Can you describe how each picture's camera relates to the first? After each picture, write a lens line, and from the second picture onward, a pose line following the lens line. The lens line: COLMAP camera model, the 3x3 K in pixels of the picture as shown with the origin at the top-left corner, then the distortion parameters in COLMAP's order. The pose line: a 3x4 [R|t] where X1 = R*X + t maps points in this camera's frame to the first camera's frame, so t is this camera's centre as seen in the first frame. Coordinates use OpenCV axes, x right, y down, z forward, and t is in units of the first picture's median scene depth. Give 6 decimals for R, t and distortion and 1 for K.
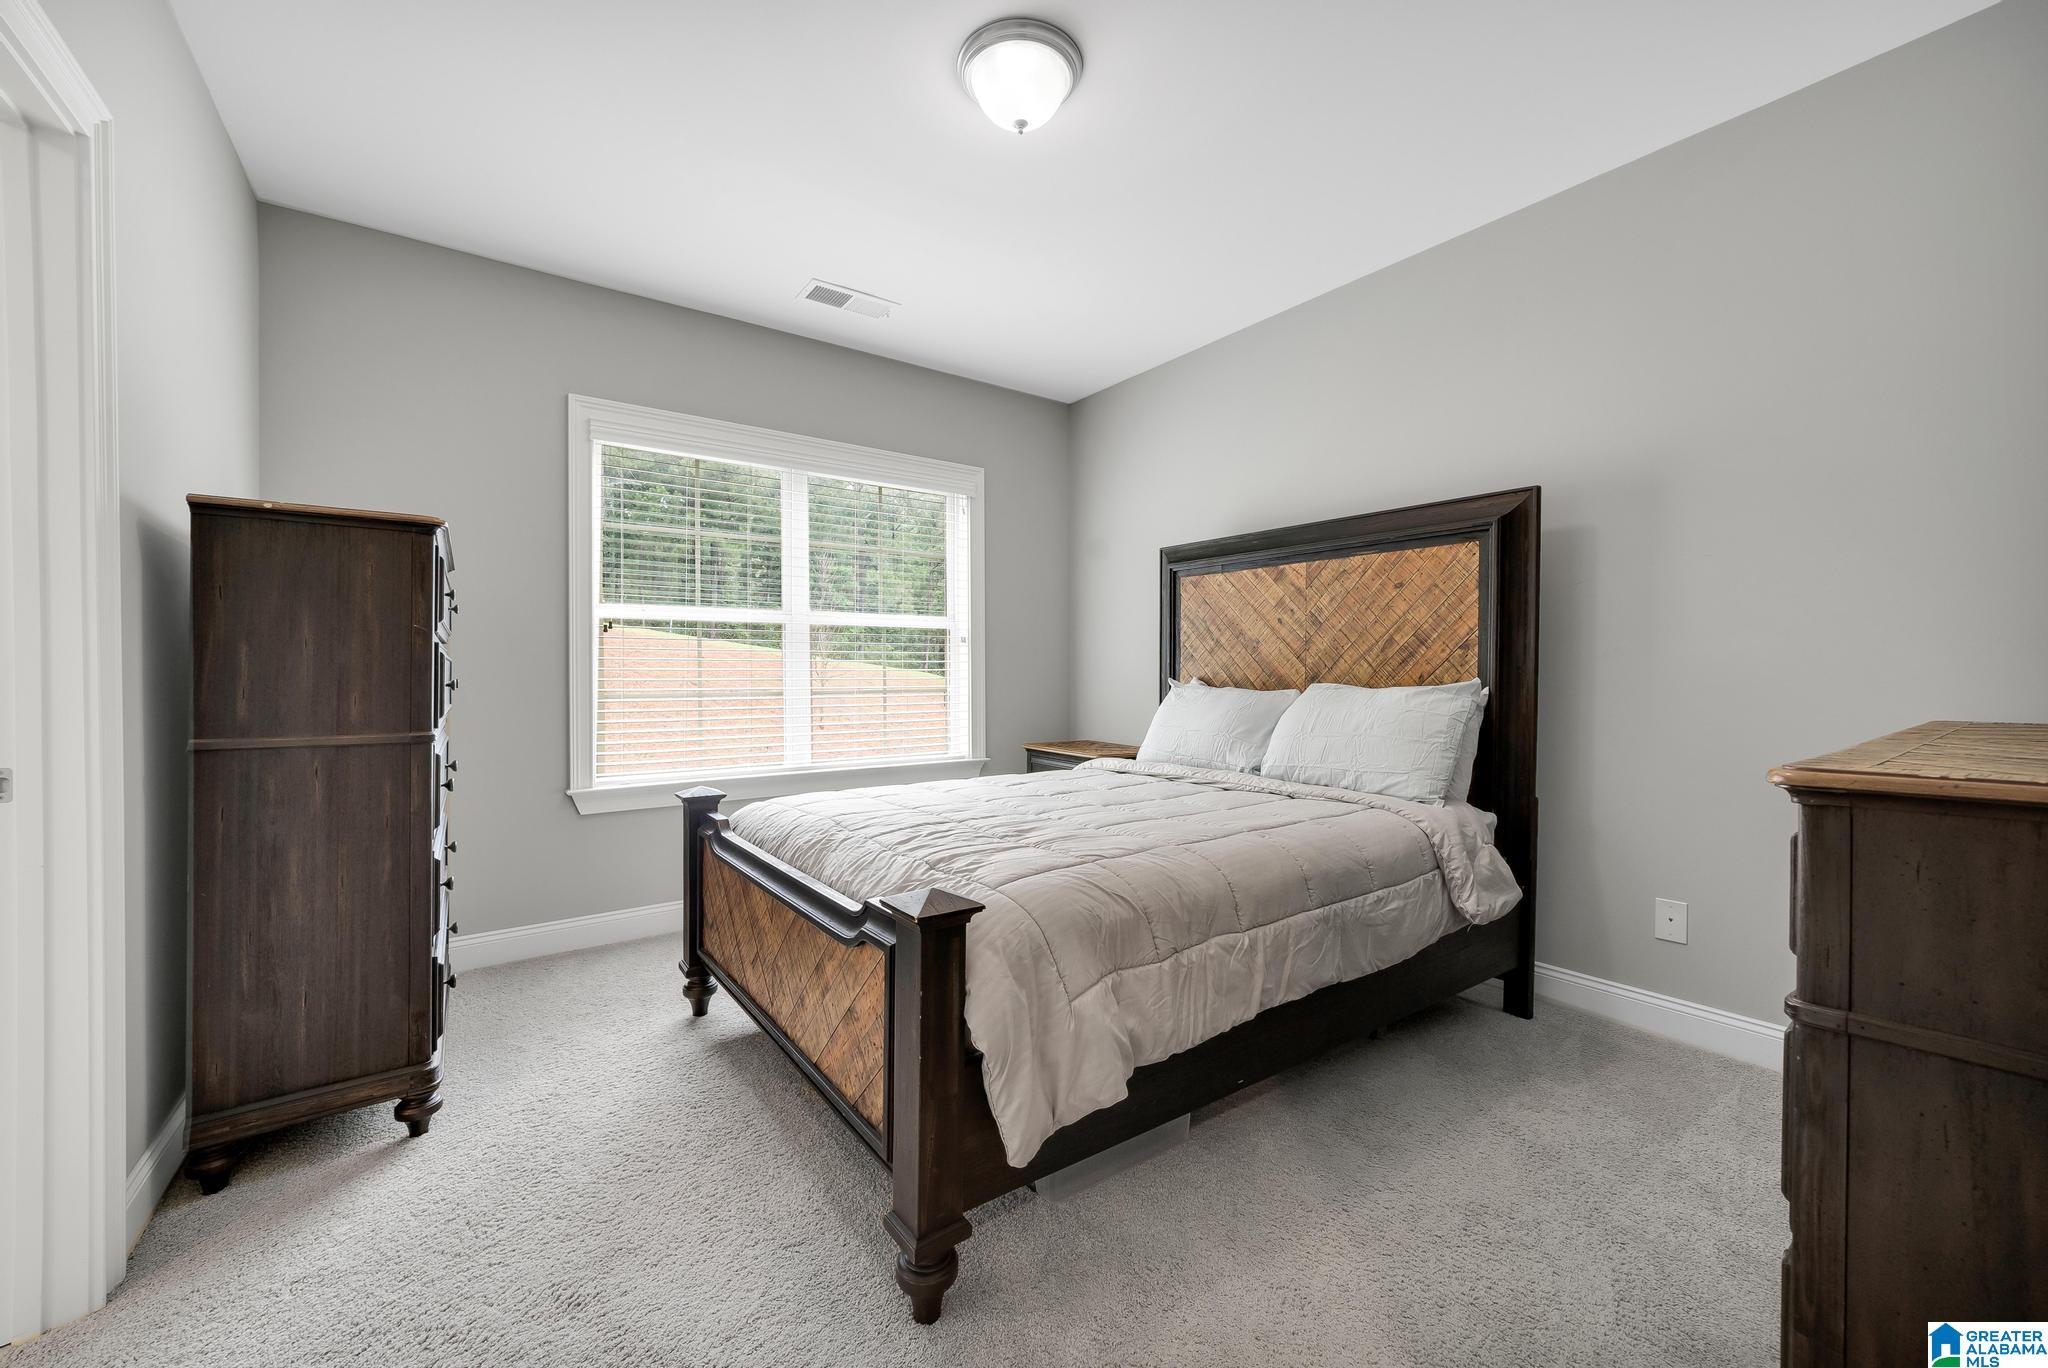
lens RADIAL K [[822.5, 0, 1032.1], [0, 822.5, 677.5], [0, 0, 1]] dist [0.002135, -0.000134]
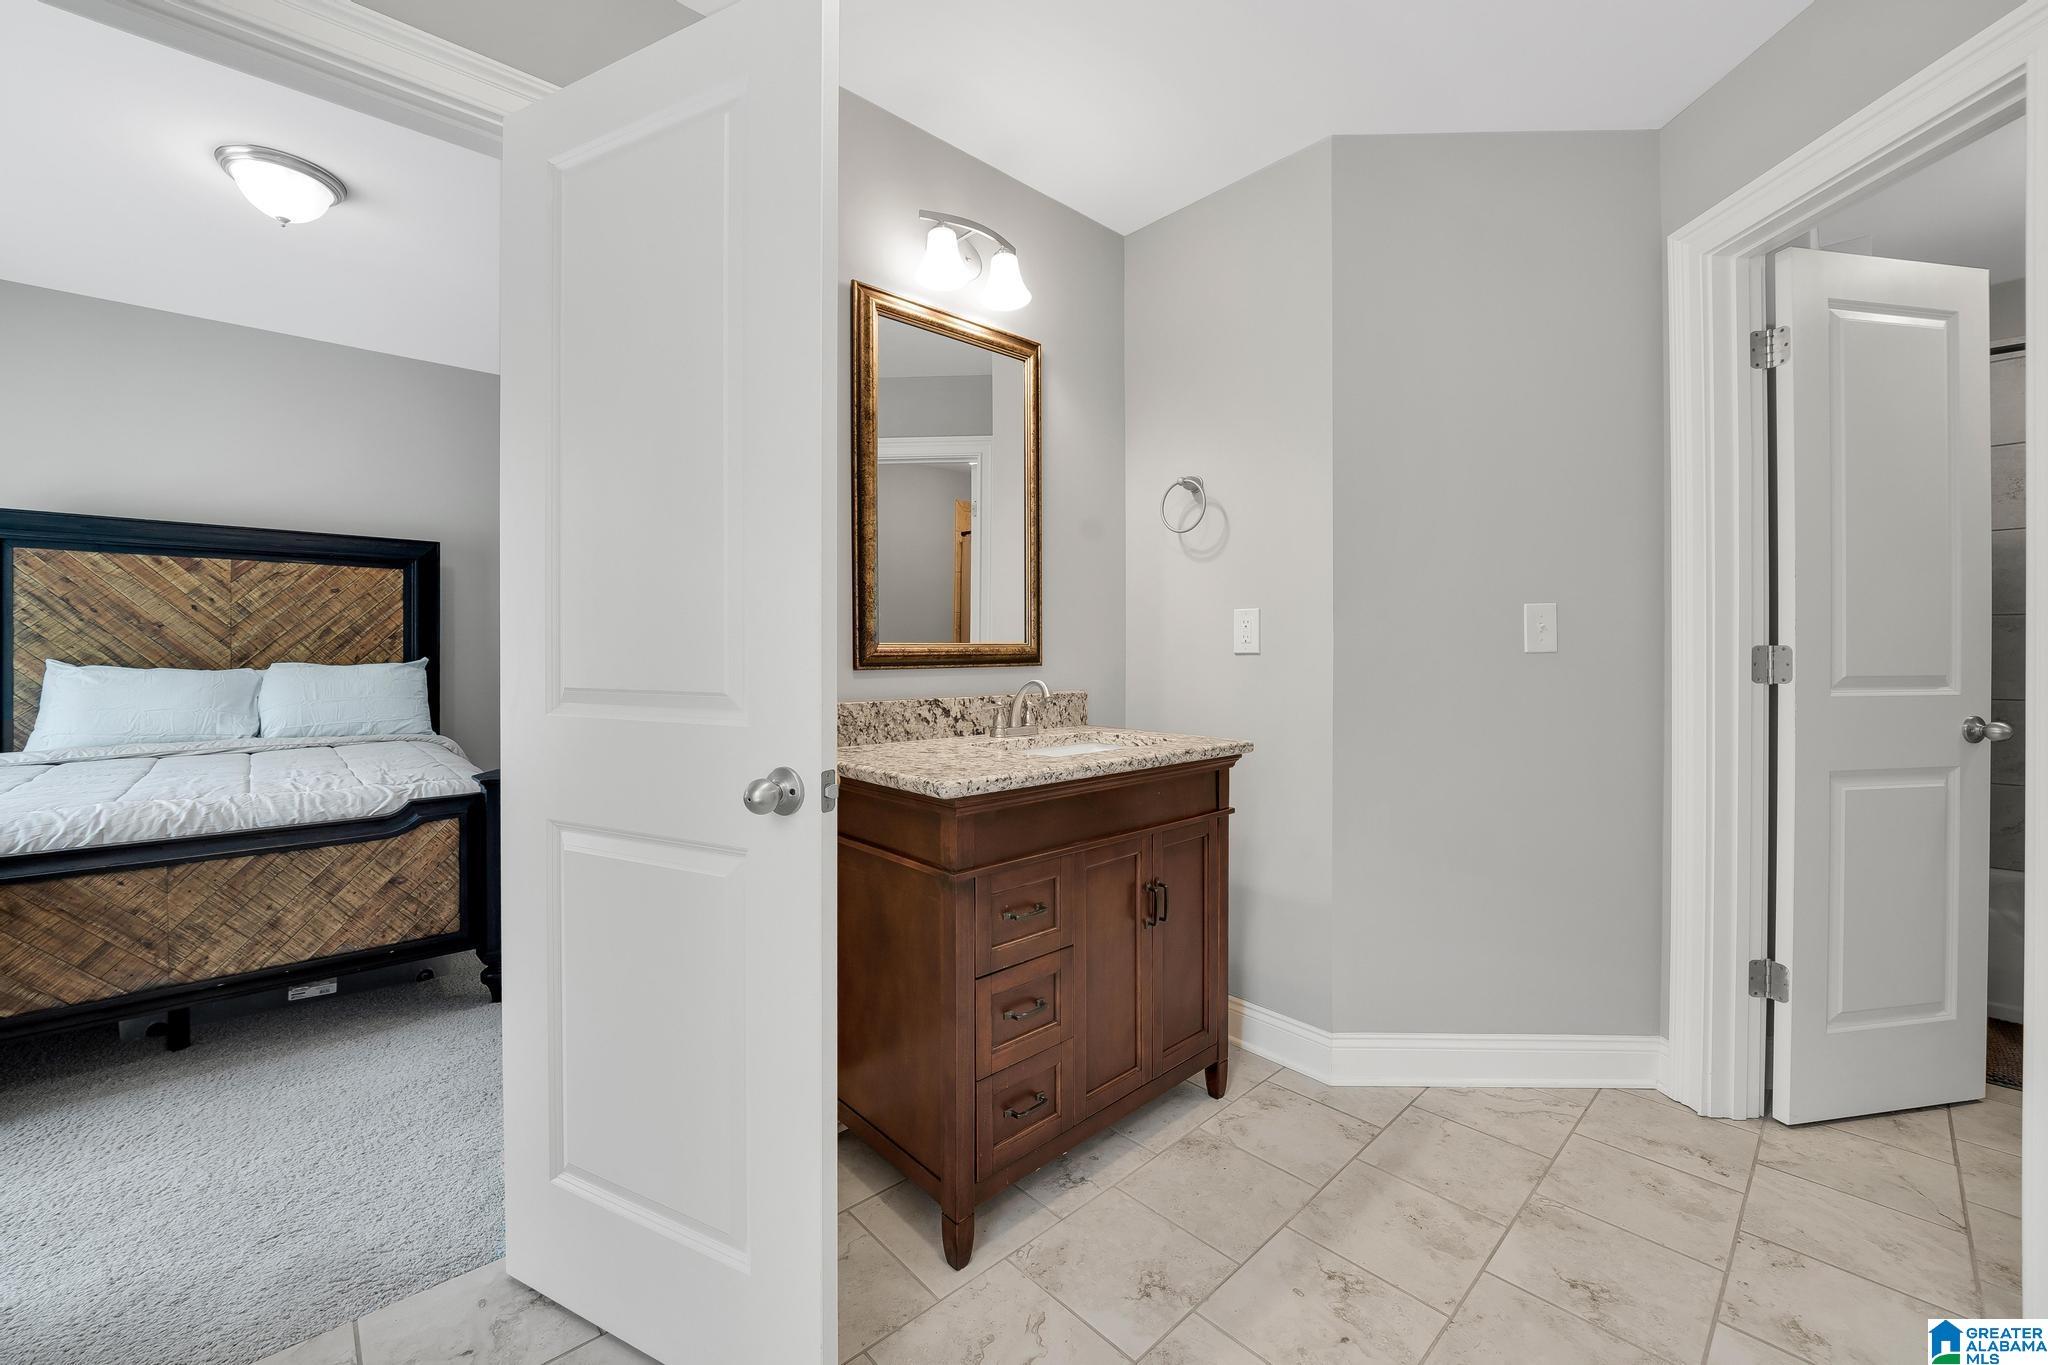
lens RADIAL K [[822.5, 0, 1026.1], [0, 822.5, 662.9], [0, 0, 1]] dist [0.002135, -0.000134]
pose [[-0.127100, -0.006258, 0.991870, -1.029323], [0.008711, 0.999934, 0.007426, 0.007955], [-0.991852, 0.009584, -0.127037, 0.033931]]
